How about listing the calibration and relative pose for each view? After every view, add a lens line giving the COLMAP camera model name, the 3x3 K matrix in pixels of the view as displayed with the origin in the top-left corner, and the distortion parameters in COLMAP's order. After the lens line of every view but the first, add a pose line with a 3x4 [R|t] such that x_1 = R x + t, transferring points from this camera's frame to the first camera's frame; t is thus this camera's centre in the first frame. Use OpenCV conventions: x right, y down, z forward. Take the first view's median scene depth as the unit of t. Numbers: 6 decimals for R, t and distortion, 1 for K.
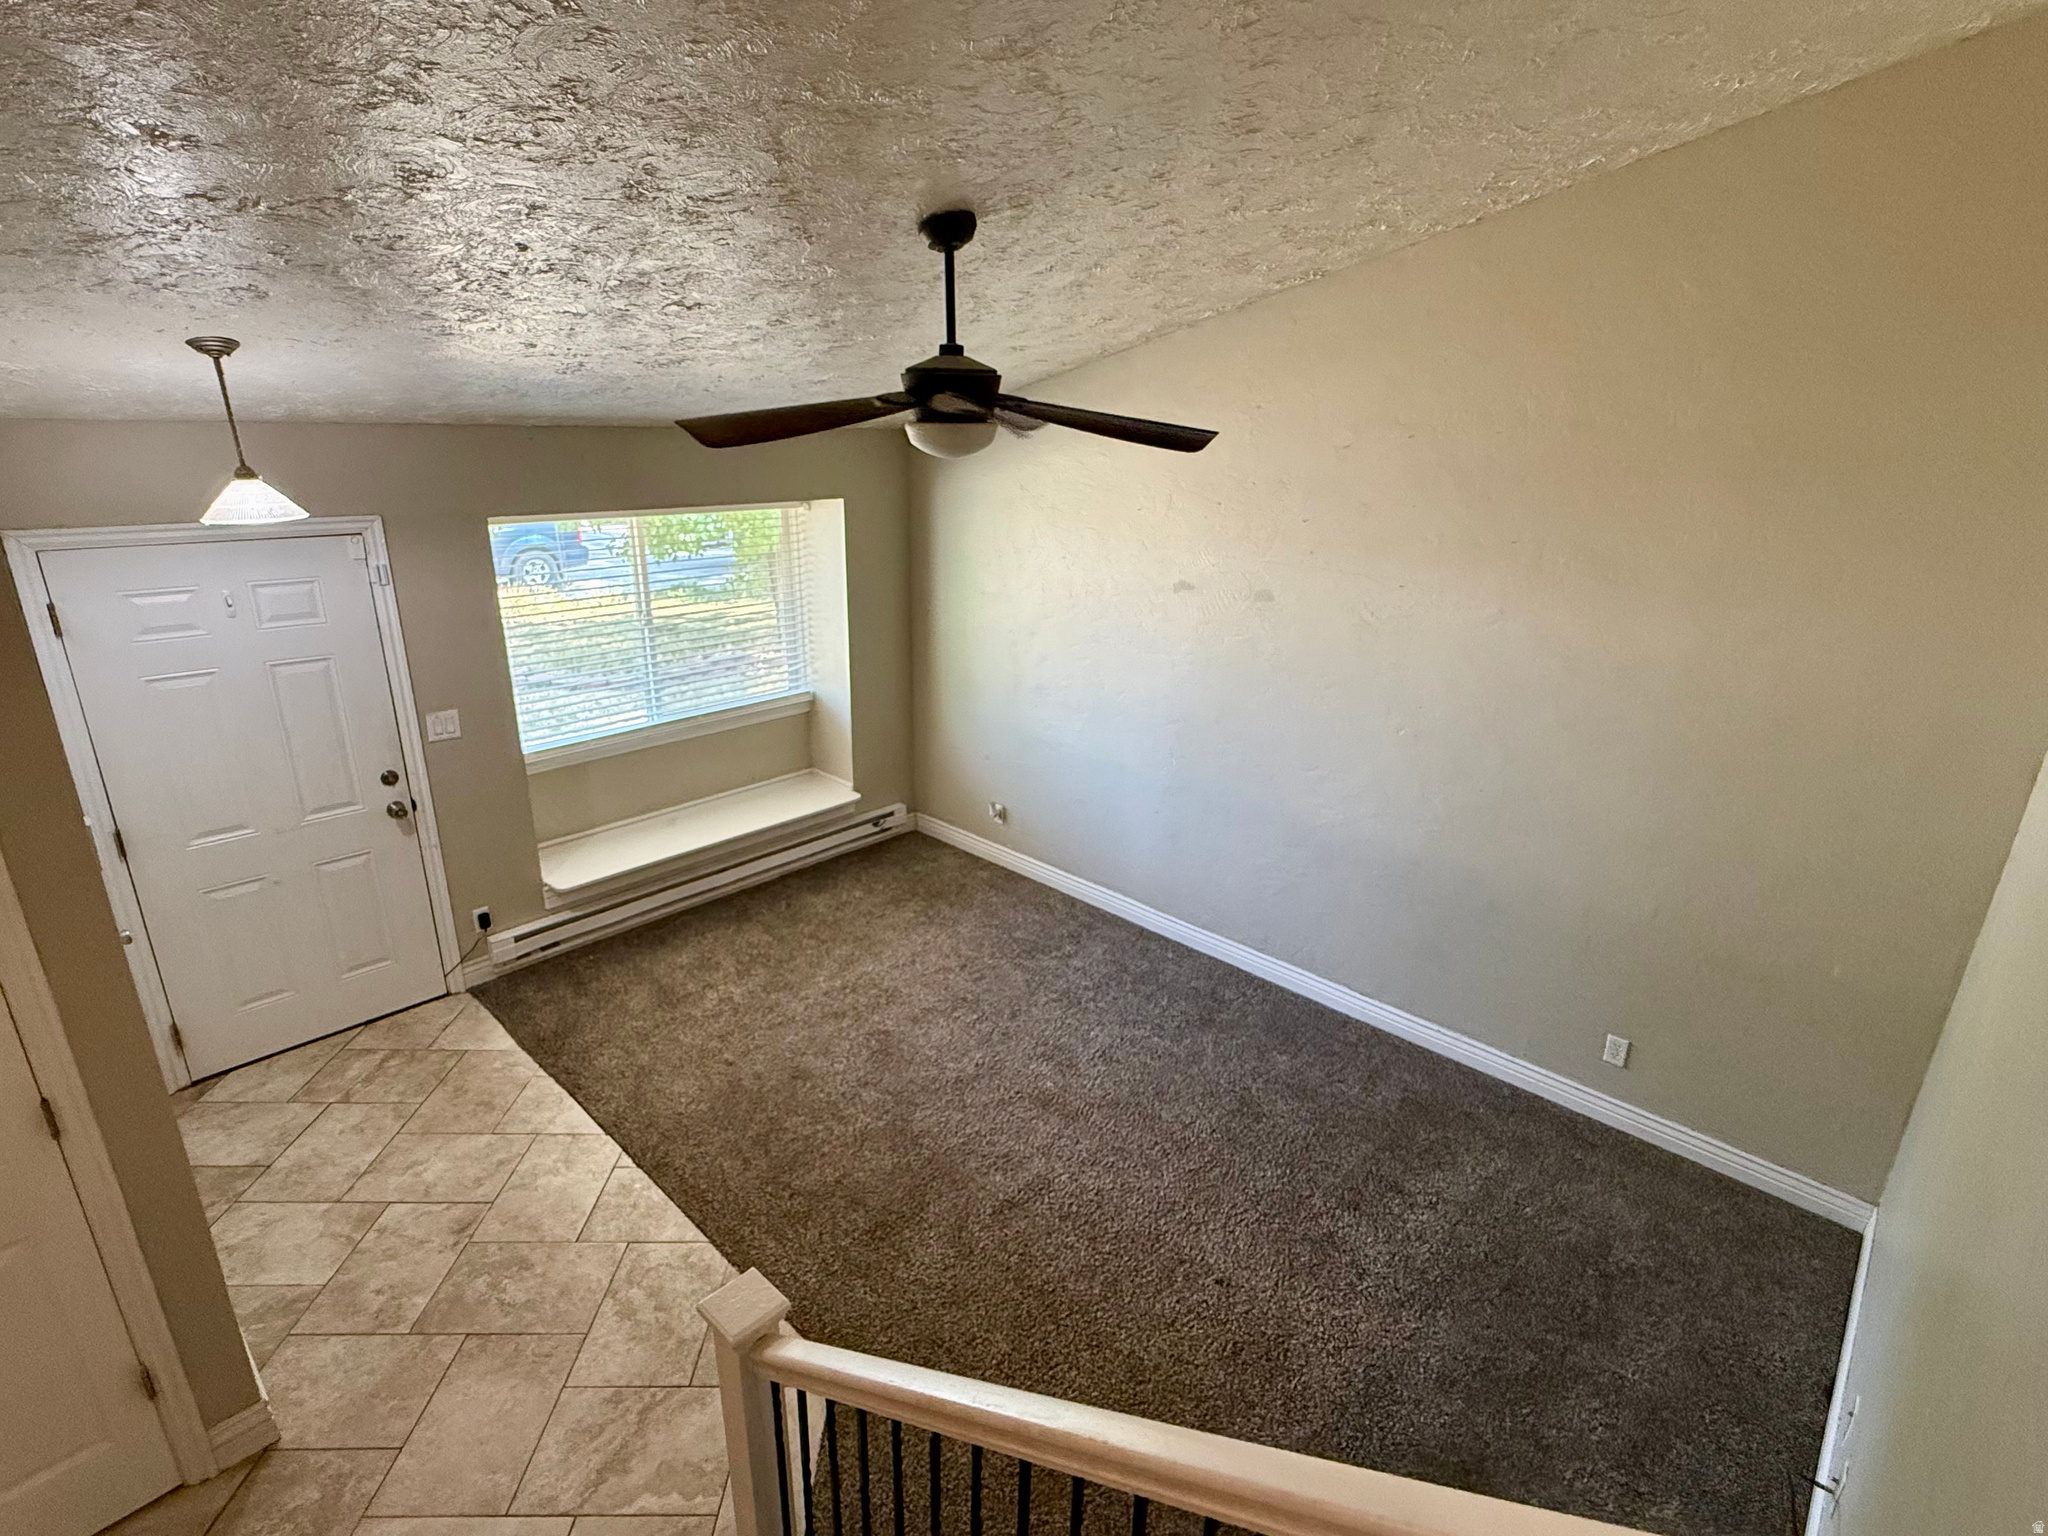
lens RADIAL K [[1004.1, 0, 1024.0], [0, 1004.1, 768.0], [0, 0, 1]] dist [0.001822, 0.000567]
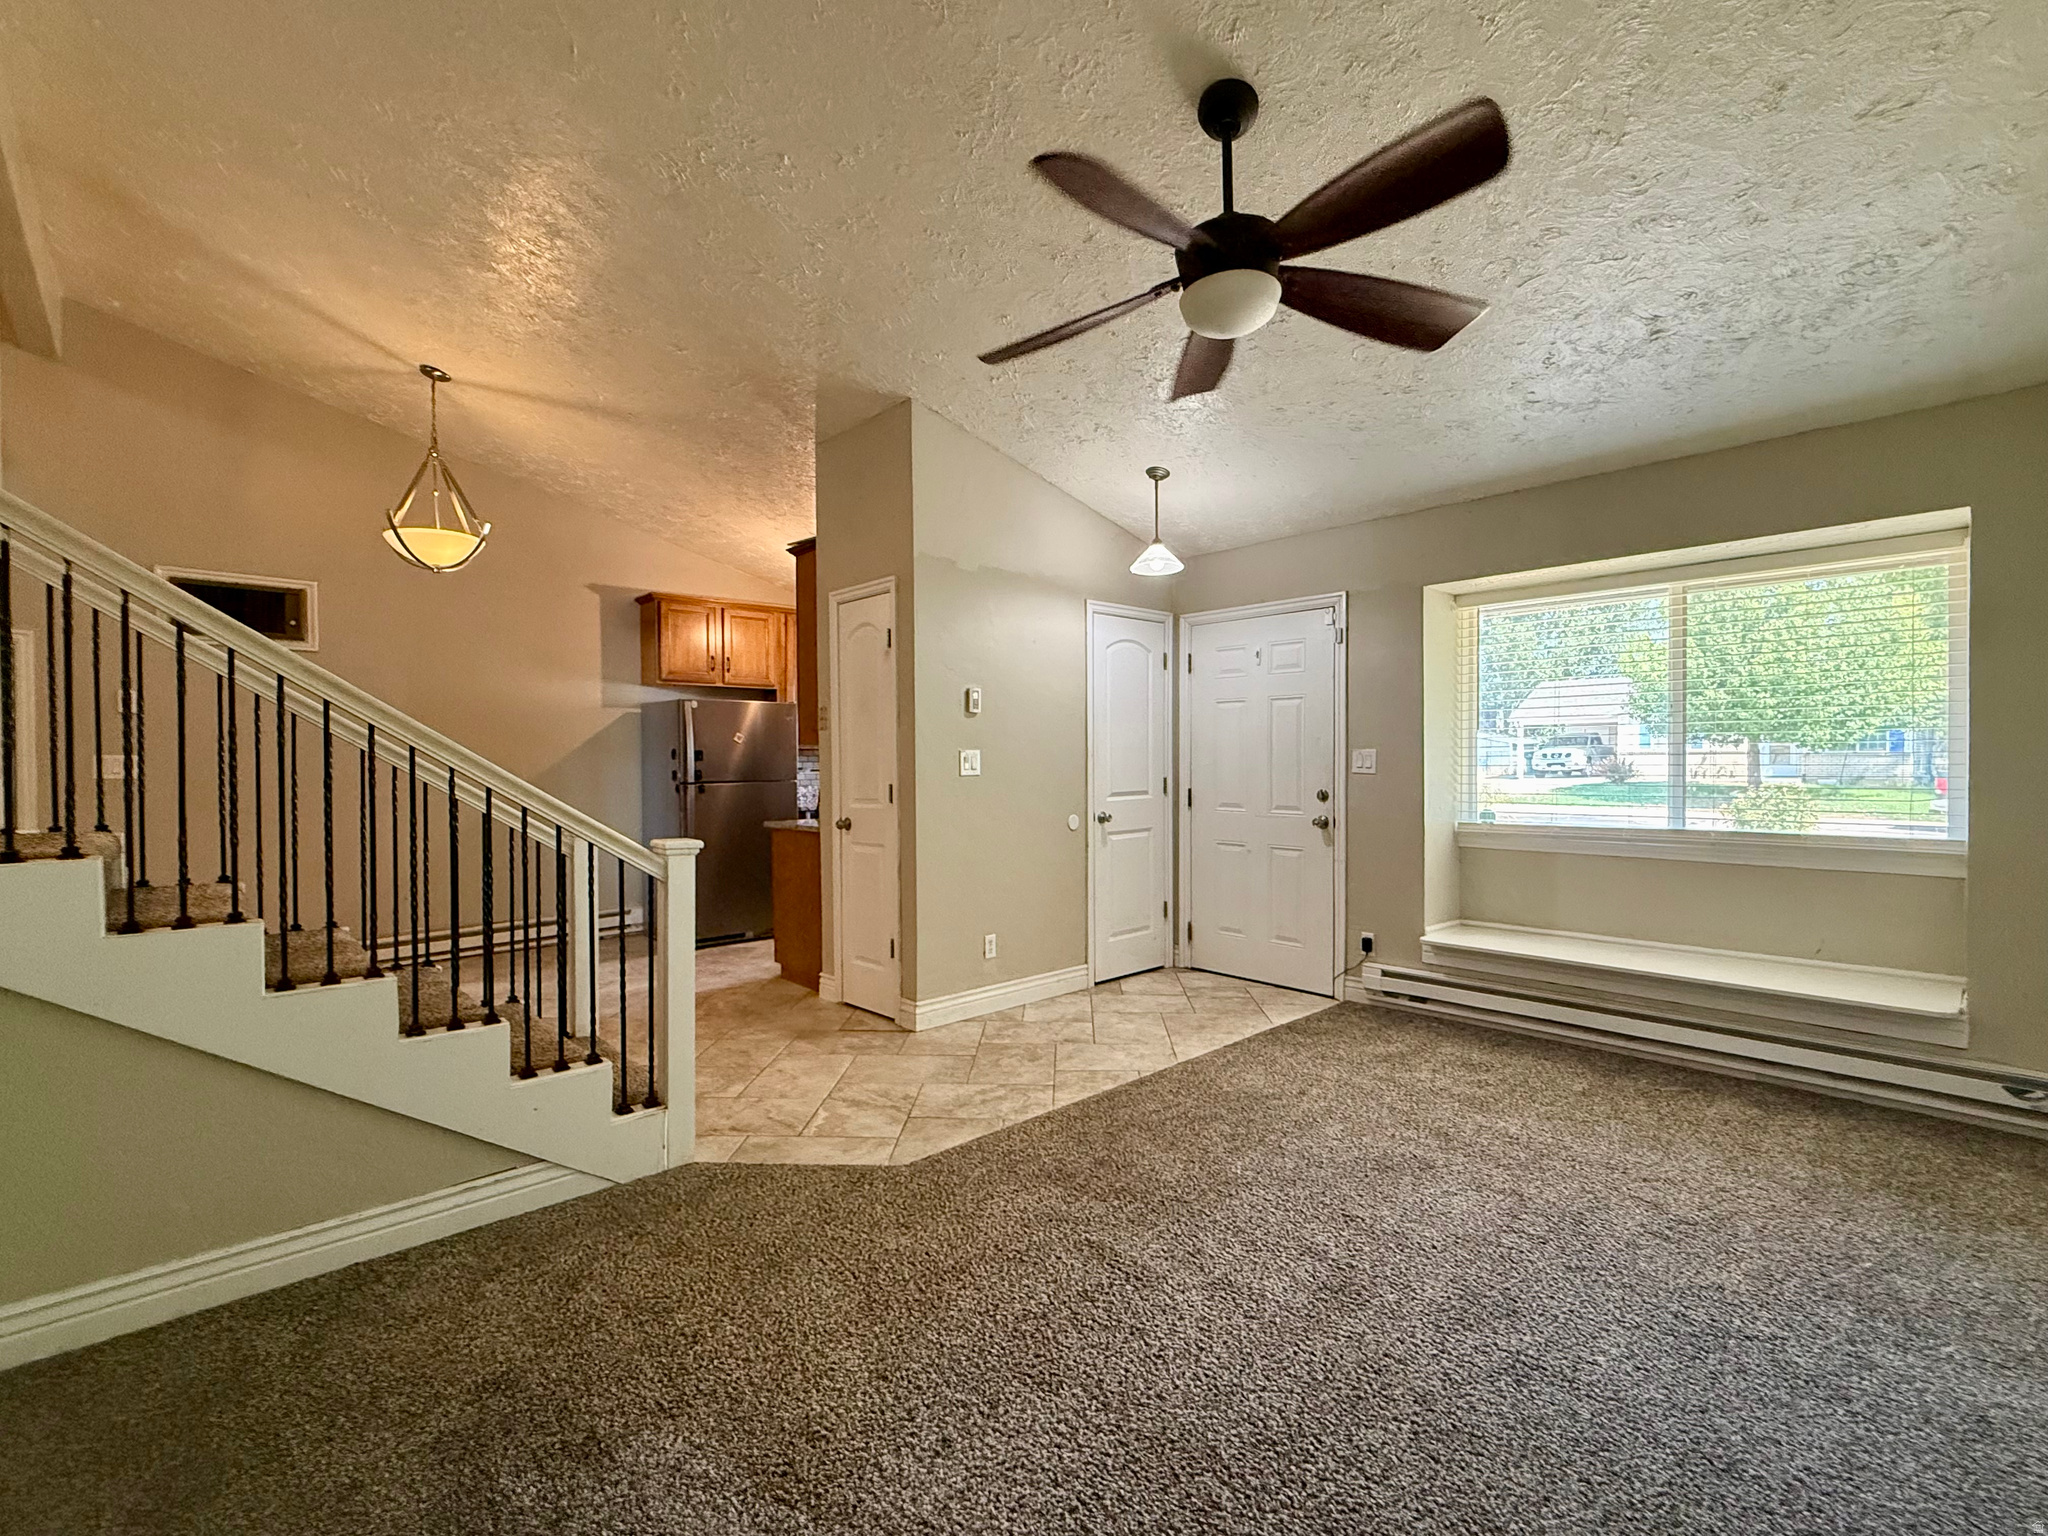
lens RADIAL K [[912.2, 0, 1024.0], [0, 912.2, 768.0], [0, 0, 1]] dist [-0.002873, -0.000335]
pose [[-0.070991, -0.013136, -0.997390, 0.560396], [-0.327244, 0.944877, 0.010848, 0.090639], [0.942269, 0.327161, -0.071376, 0.733041]]
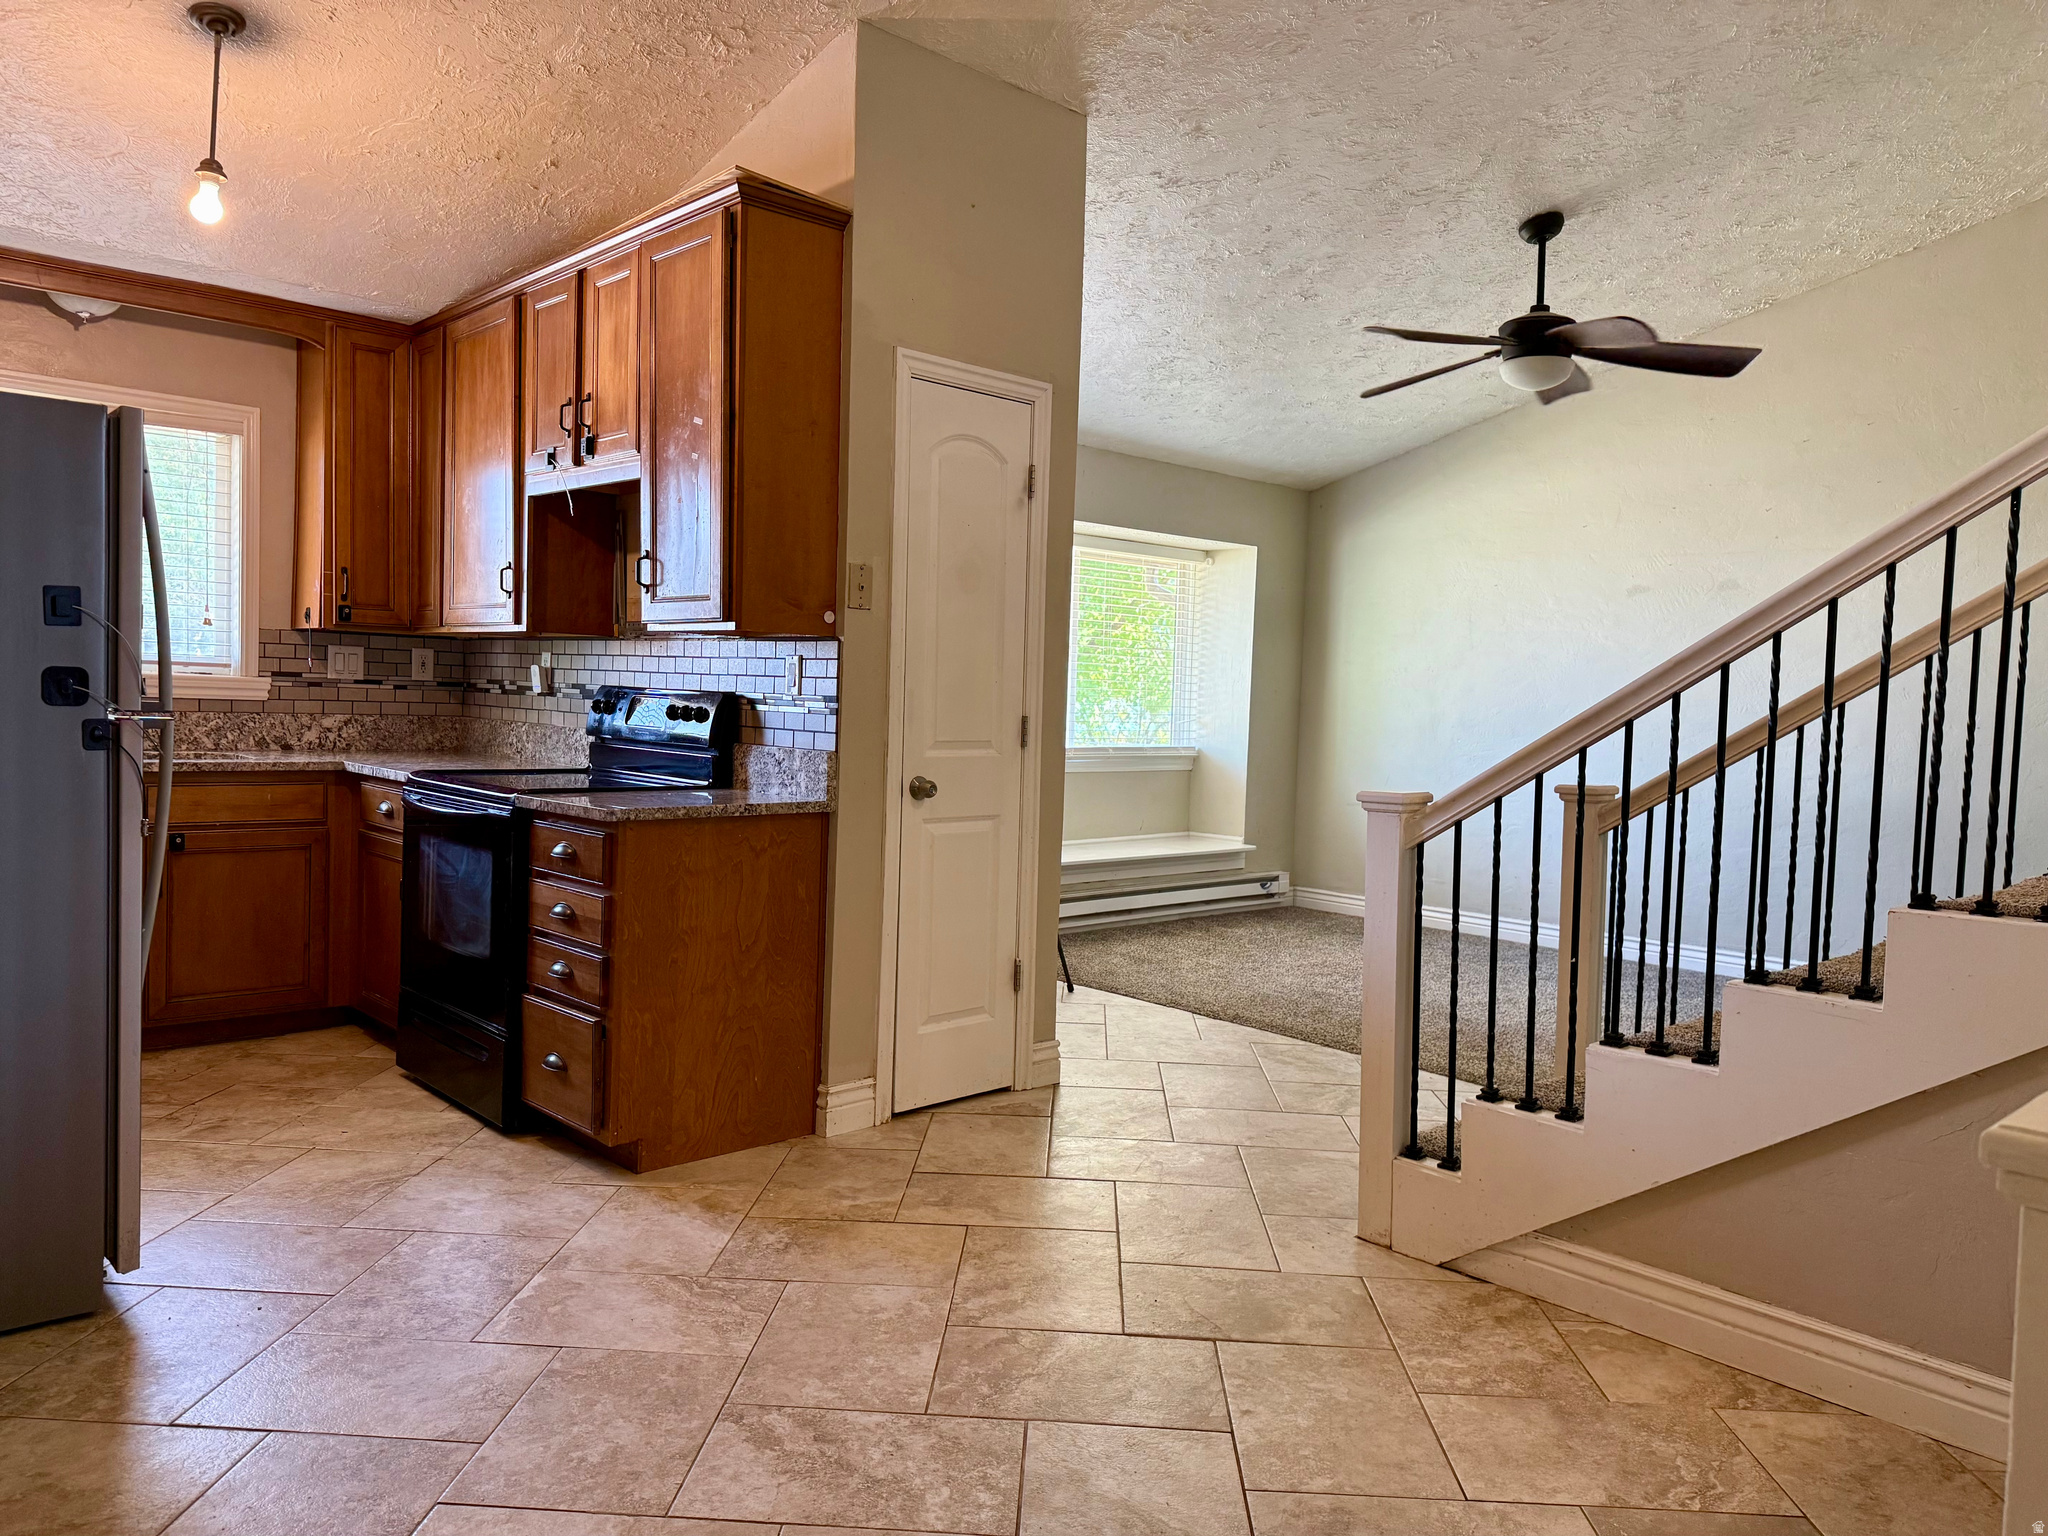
lens RADIAL K [[1429.5, 0, 1024.0], [0, 1429.5, 768.0], [0, 0, 1]] dist [-0.011099, -0.003873]
pose [[0.997924, 0.013445, -0.062982, -0.434048], [-0.030857, 0.958223, -0.284352, 0.507164], [0.056527, 0.285705, 0.956649, -0.476911]]
